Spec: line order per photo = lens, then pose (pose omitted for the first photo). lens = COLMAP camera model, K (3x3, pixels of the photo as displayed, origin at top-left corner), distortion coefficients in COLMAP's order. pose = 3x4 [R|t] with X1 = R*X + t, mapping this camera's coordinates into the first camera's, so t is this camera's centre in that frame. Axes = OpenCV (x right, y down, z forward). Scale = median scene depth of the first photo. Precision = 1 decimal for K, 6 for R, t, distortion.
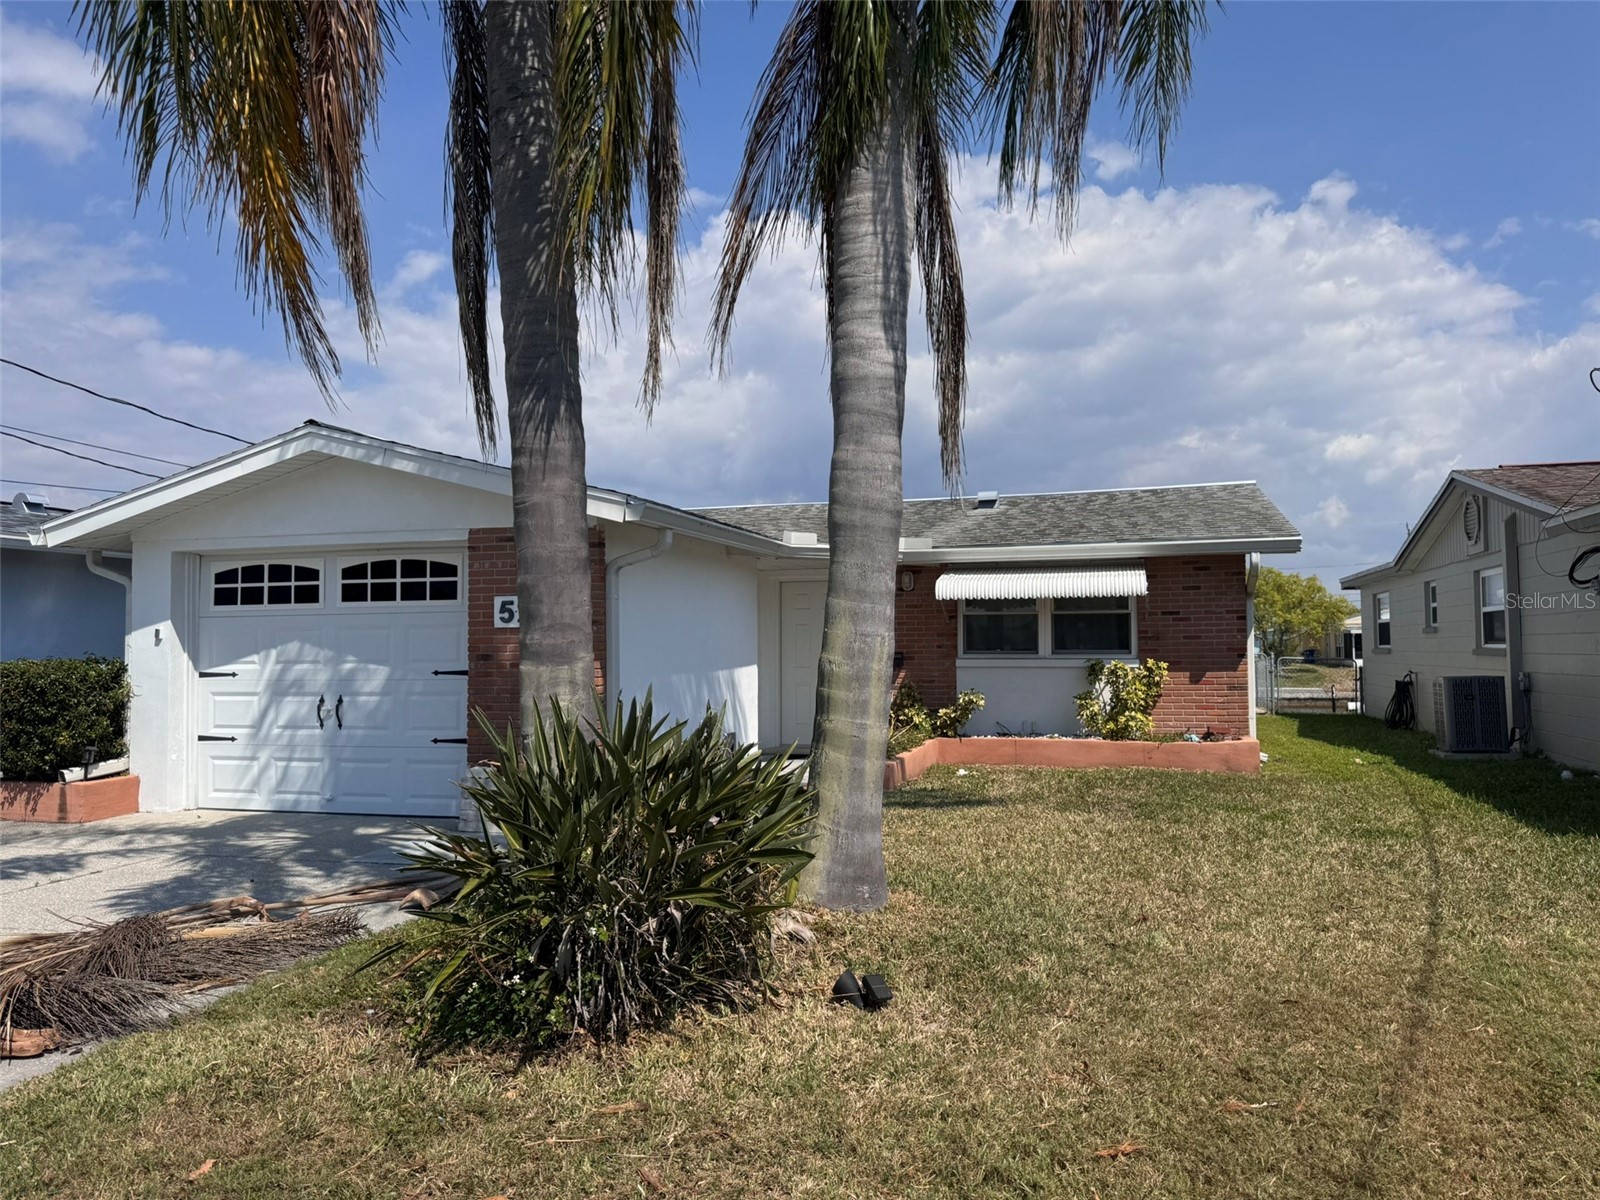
lens RADIAL K [[1118.8, 0, 797.6], [0, 1118.8, 595.0], [0, 0, 1]] dist [-0.060186, -0.003170]
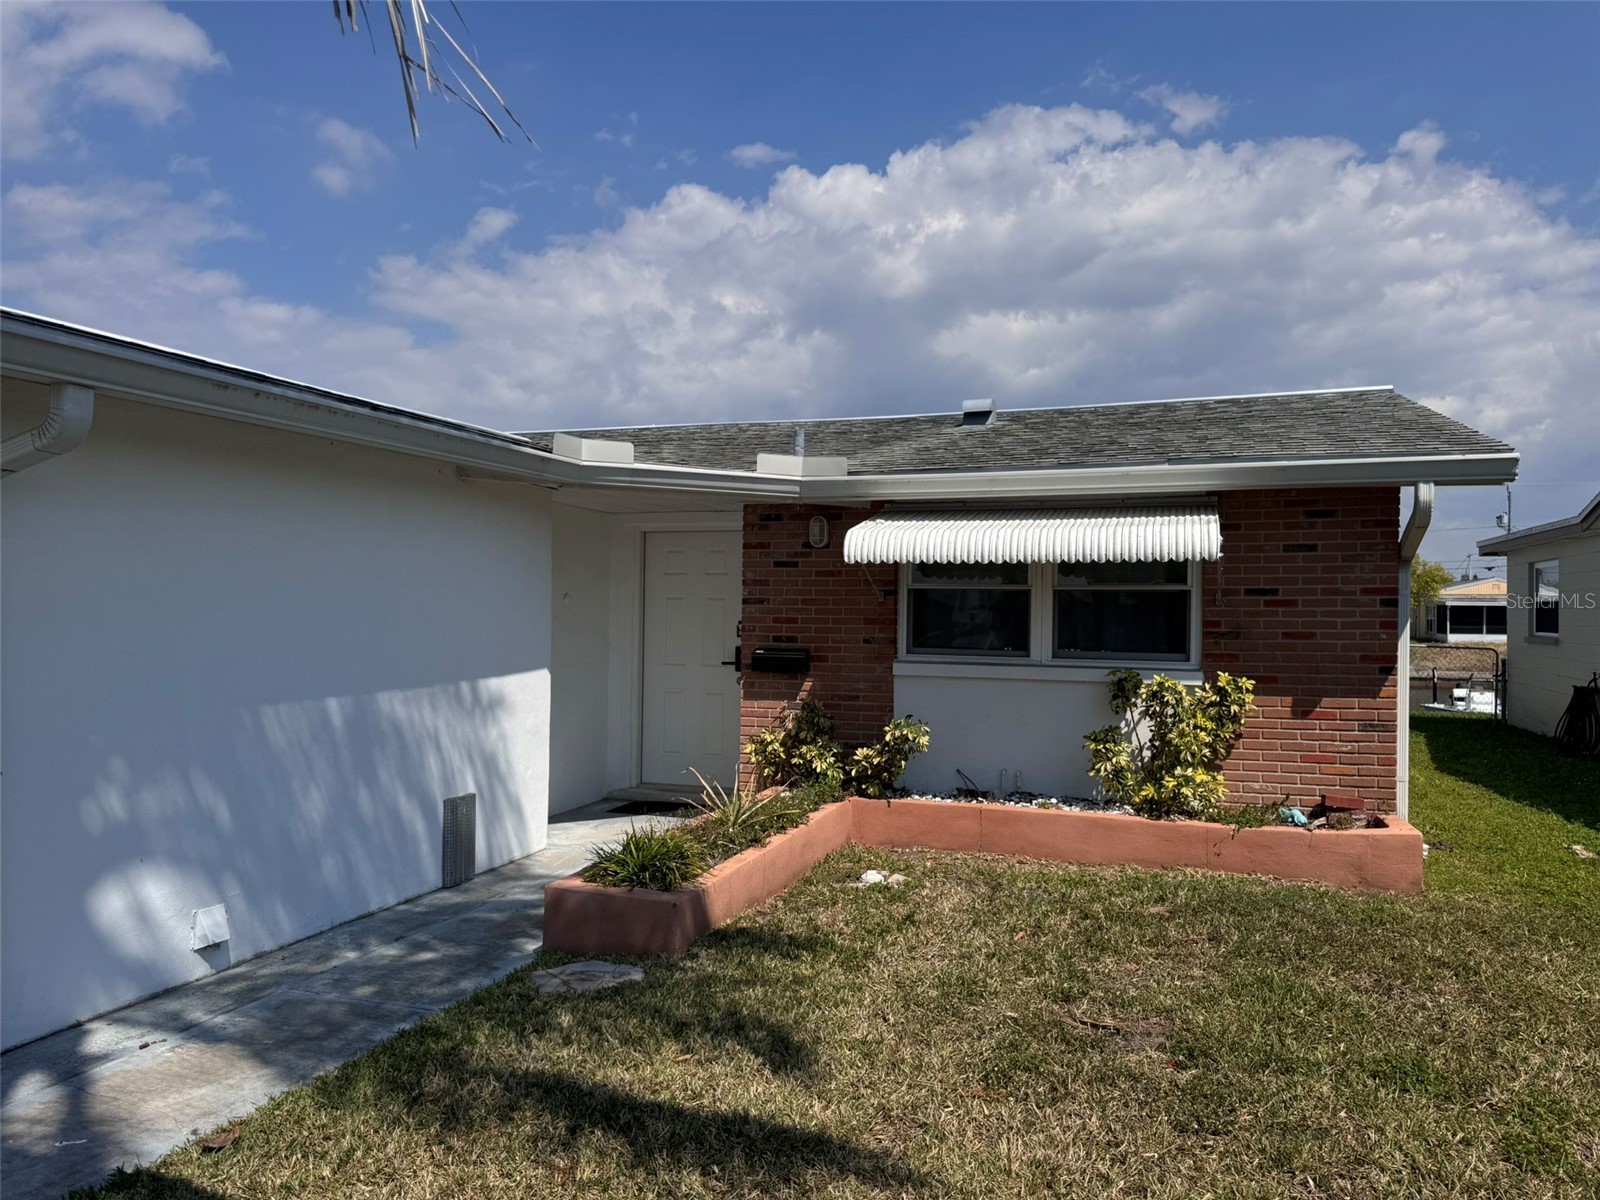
lens RADIAL K [[1118.8, 0, 798.5], [0, 1118.8, 607.6], [0, 0, 1]] dist [-0.060186, -0.003170]
pose [[0.998442, 0.013694, -0.054096, 0.128704], [-0.011118, 0.998804, 0.047621, 0.000014], [0.054683, -0.046945, 0.997400, 0.417833]]
